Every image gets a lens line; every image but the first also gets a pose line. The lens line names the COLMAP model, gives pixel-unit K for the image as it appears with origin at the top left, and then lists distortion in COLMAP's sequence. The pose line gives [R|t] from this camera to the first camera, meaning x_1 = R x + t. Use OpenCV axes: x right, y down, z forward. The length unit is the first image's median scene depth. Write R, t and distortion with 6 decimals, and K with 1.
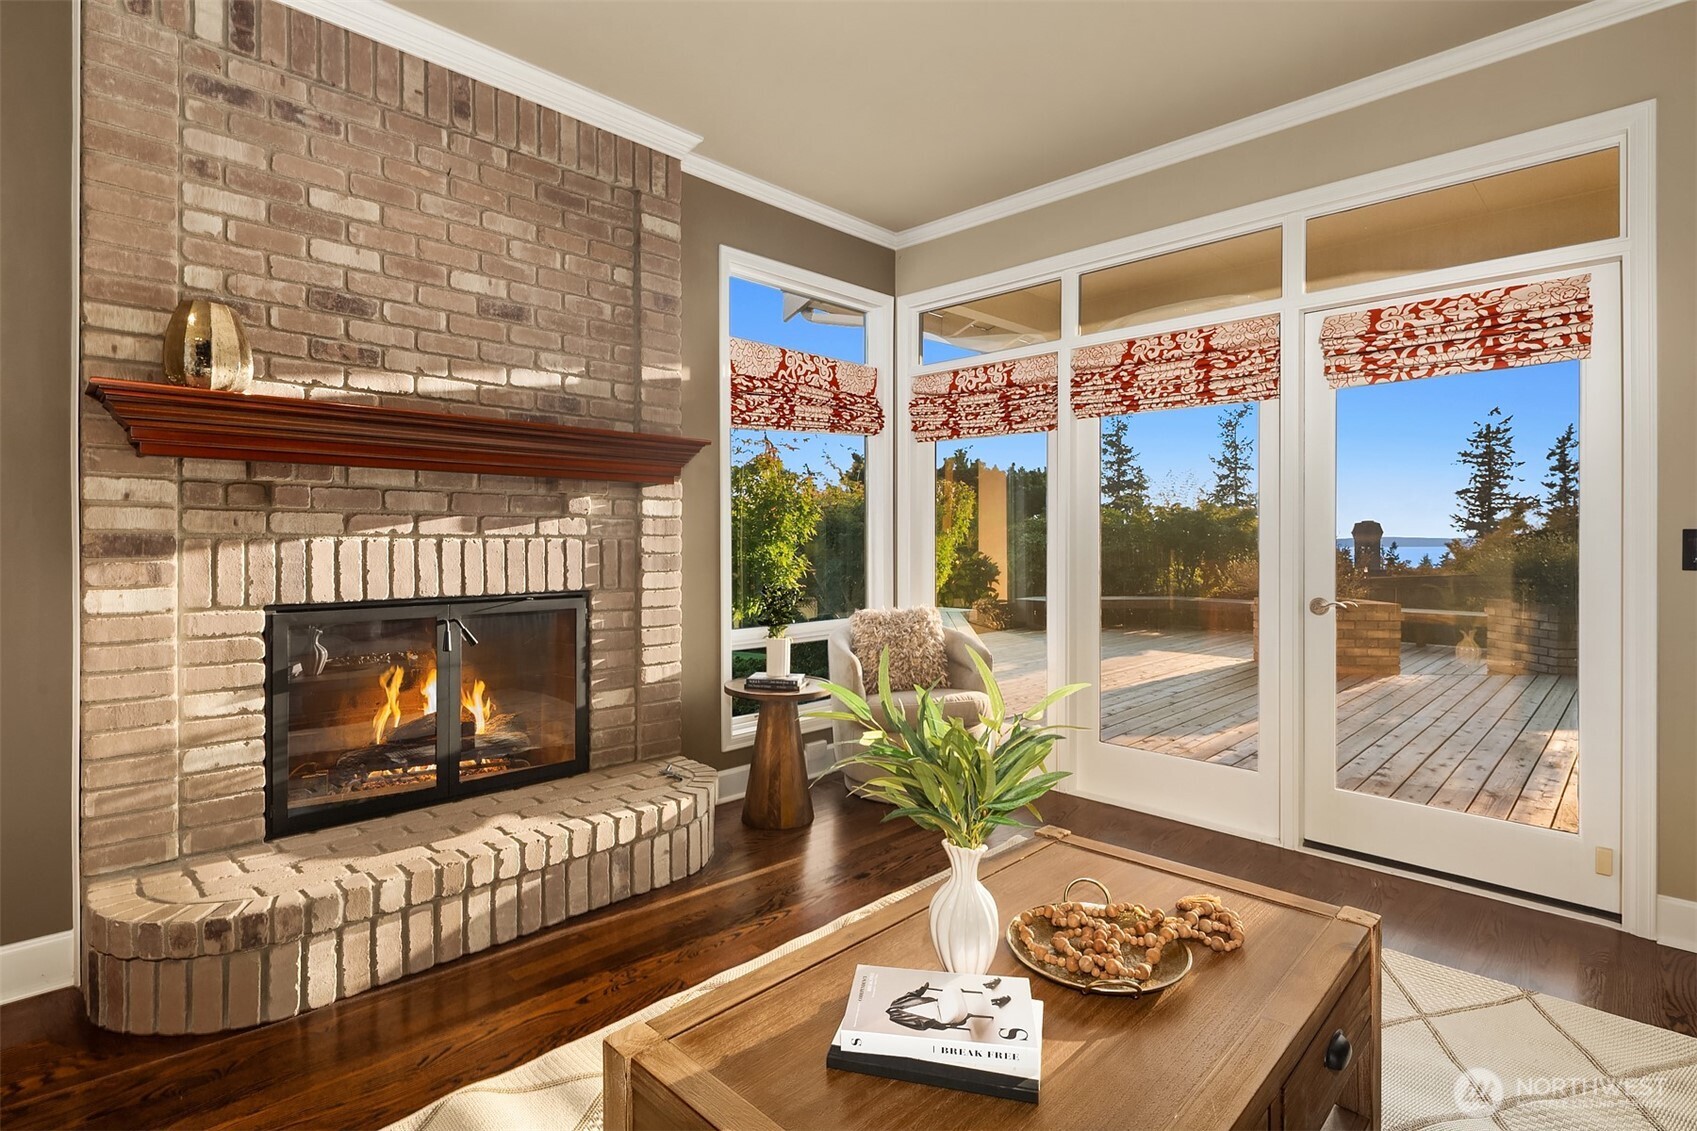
lens RADIAL K [[850.2, 0, 854.9], [0, 850.2, 530.5], [0, 0, 1]] dist [0.020042, 0.000038]
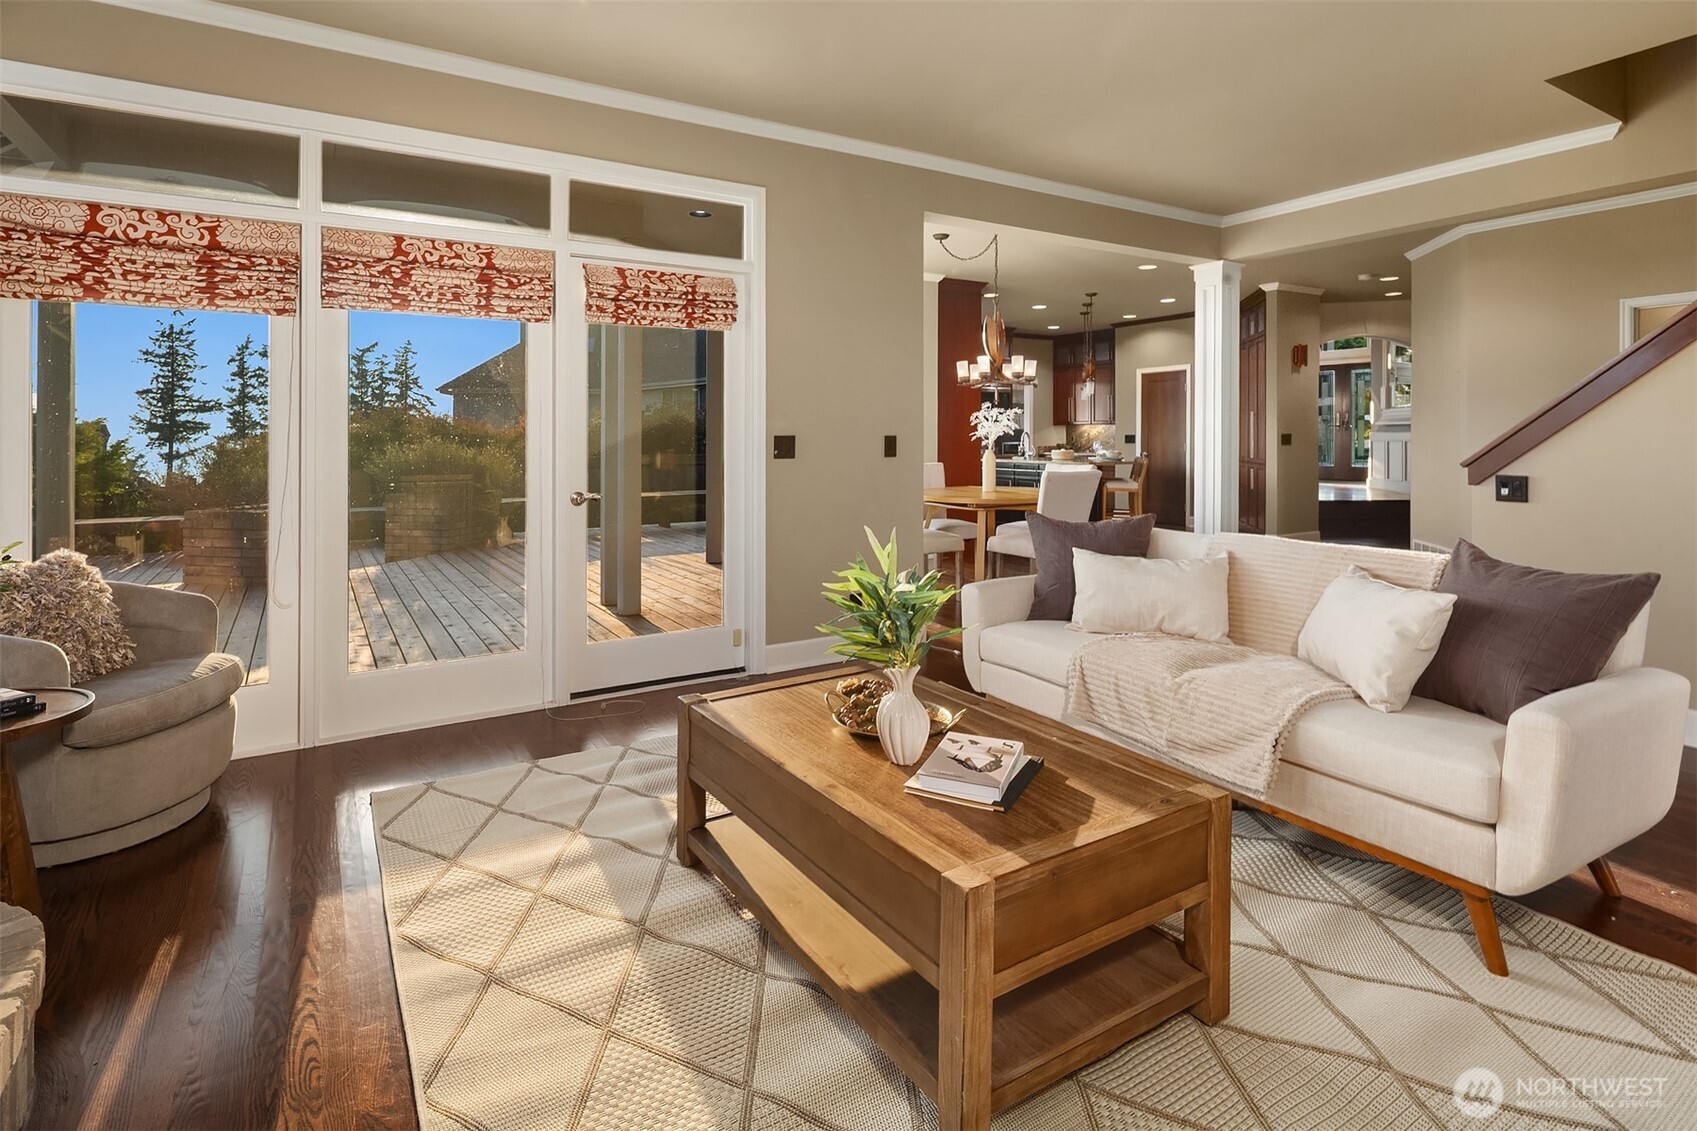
lens RADIAL K [[855.9, 0, 850.5], [0, 855.9, 438.5], [0, 0, 1]] dist [0.001732, -0.000354]
pose [[0.247539, -0.003094, 0.968873, -0.469787], [-0.003486, 0.999986, 0.004084, -0.003948], [-0.968872, -0.004389, 0.247524, 0.278777]]
